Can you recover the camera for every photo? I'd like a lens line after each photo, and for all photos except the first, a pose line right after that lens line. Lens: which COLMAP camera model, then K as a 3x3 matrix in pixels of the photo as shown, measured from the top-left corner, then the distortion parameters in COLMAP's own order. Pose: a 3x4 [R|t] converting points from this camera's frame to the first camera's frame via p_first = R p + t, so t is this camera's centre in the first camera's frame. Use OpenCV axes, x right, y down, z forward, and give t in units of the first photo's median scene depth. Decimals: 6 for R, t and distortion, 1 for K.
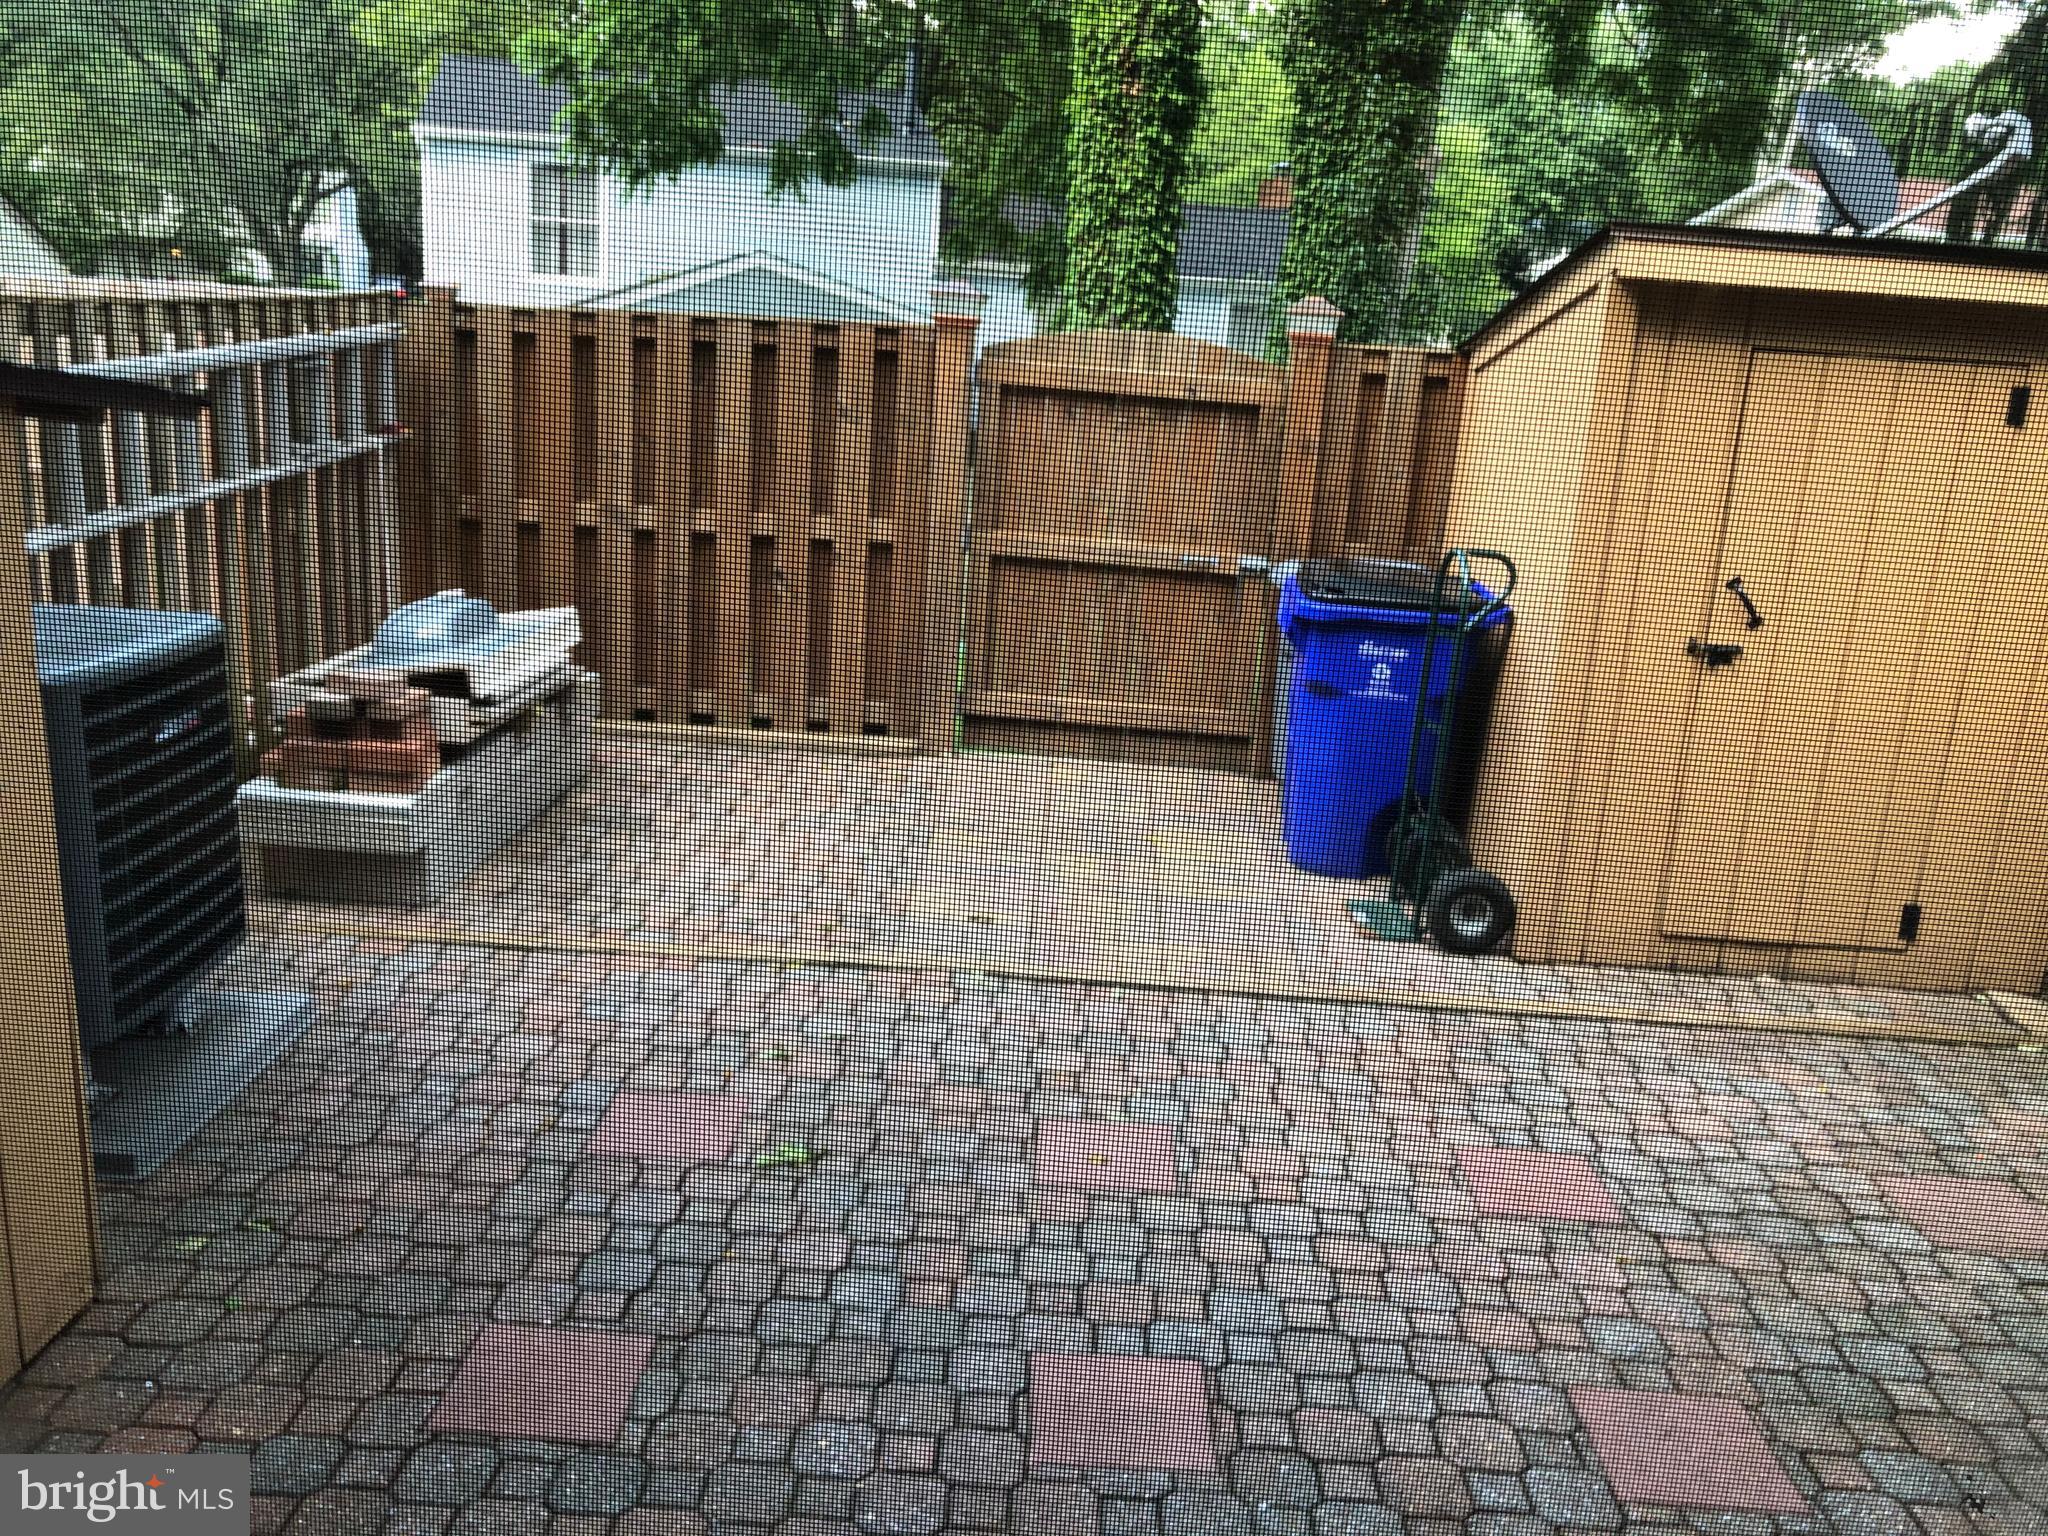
lens RADIAL K [[1665.6, 0, 1029.0], [0, 1665.6, 762.7], [0, 0, 1]] dist [0.041579, -0.040414]
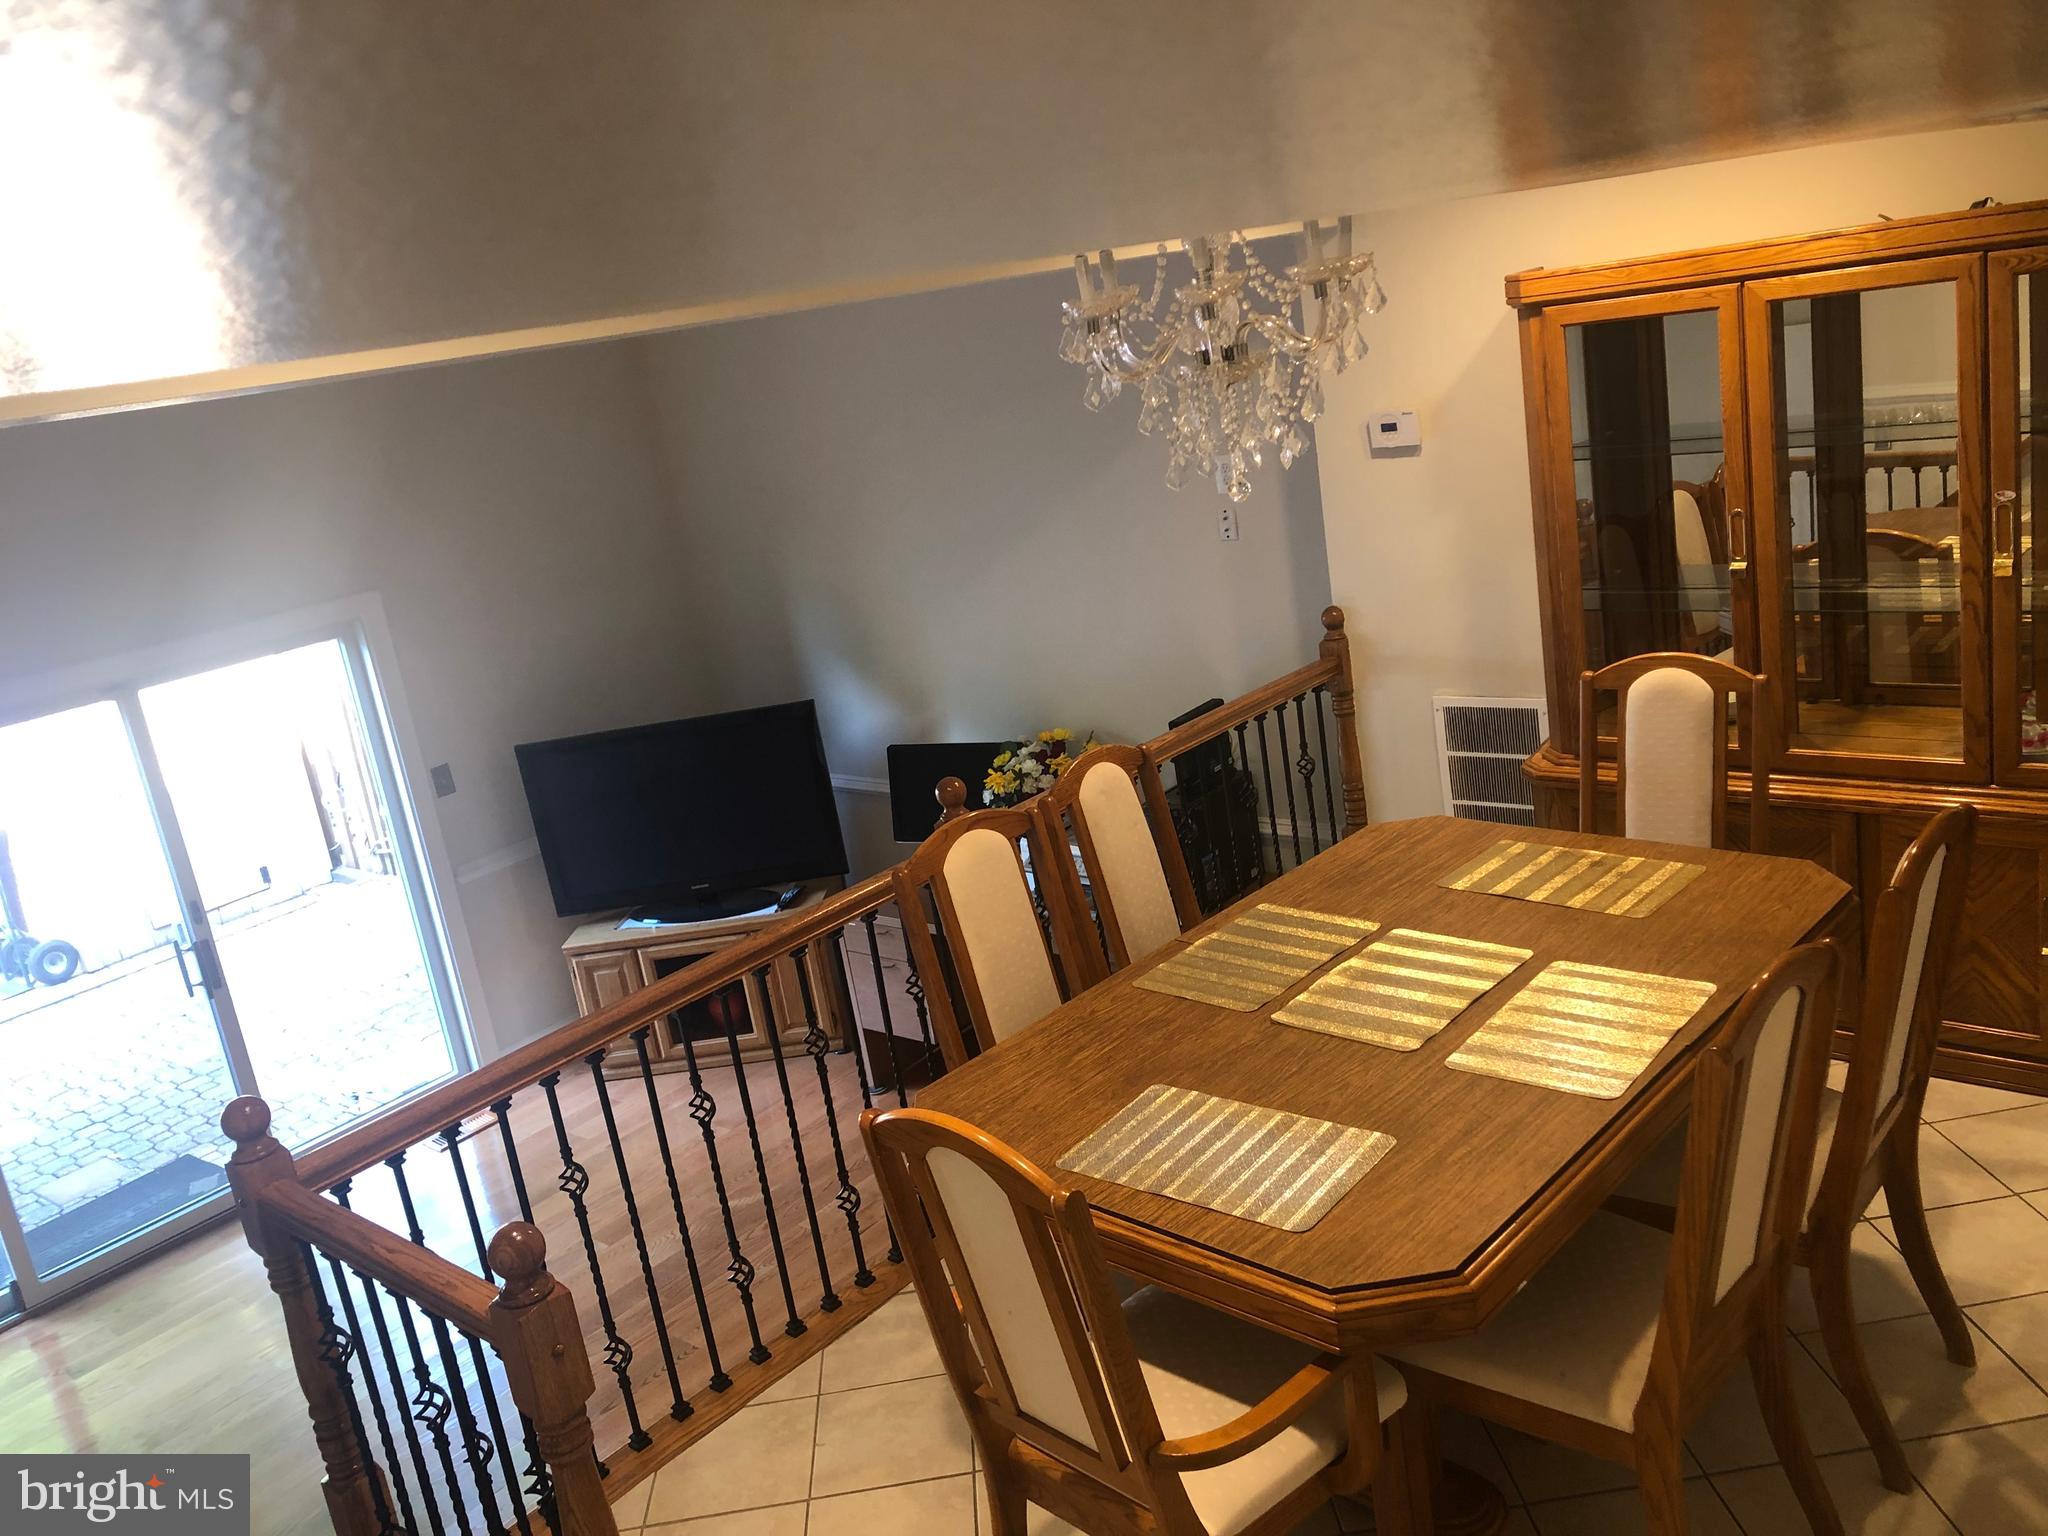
lens RADIAL K [[1665.6, 0, 1005.9], [0, 1665.6, 748.2], [0, 0, 1]] dist [0.041579, -0.040414]
pose [[0.607422, -0.348813, 0.713700, -0.374692], [0.389130, 0.913915, 0.115482, 0.067441], [-0.692543, 0.207576, 0.690866, -1.176034]]
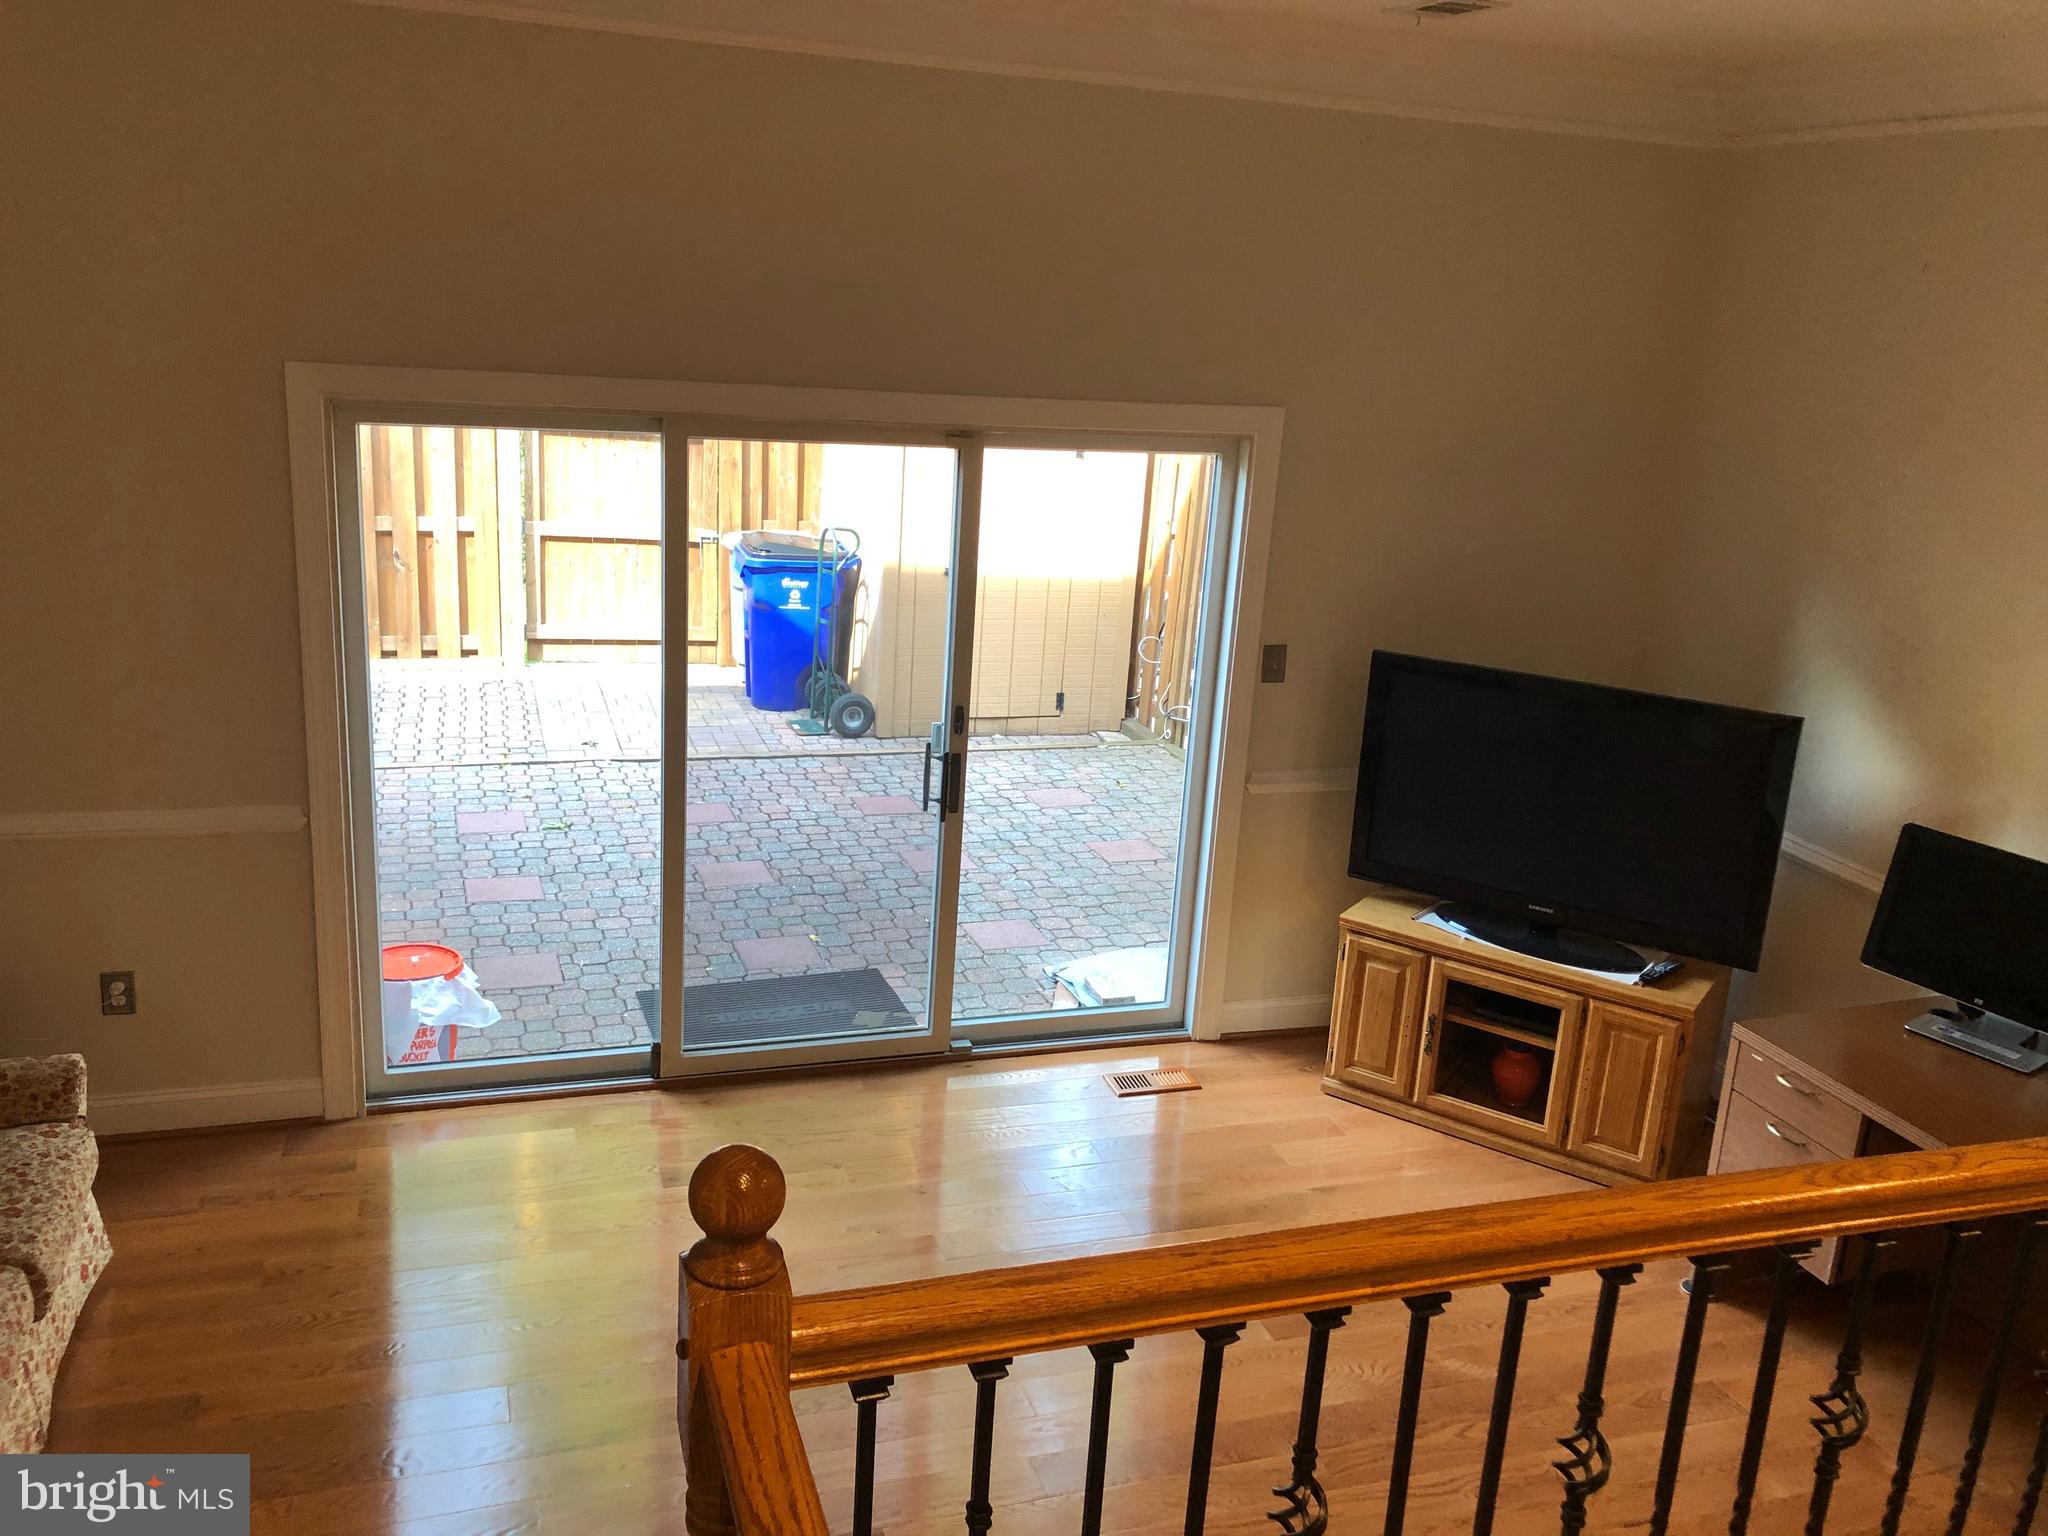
lens RADIAL K [[1665.6, 0, 1029.0], [0, 1665.6, 758.9], [0, 0, 1]] dist [0.041579, -0.040414]
pose [[0.931386, -0.093965, 0.351697, -0.228433], [0.083480, 0.995498, 0.044897, 0.070193], [-0.354332, -0.012457, 0.935037, -0.875665]]
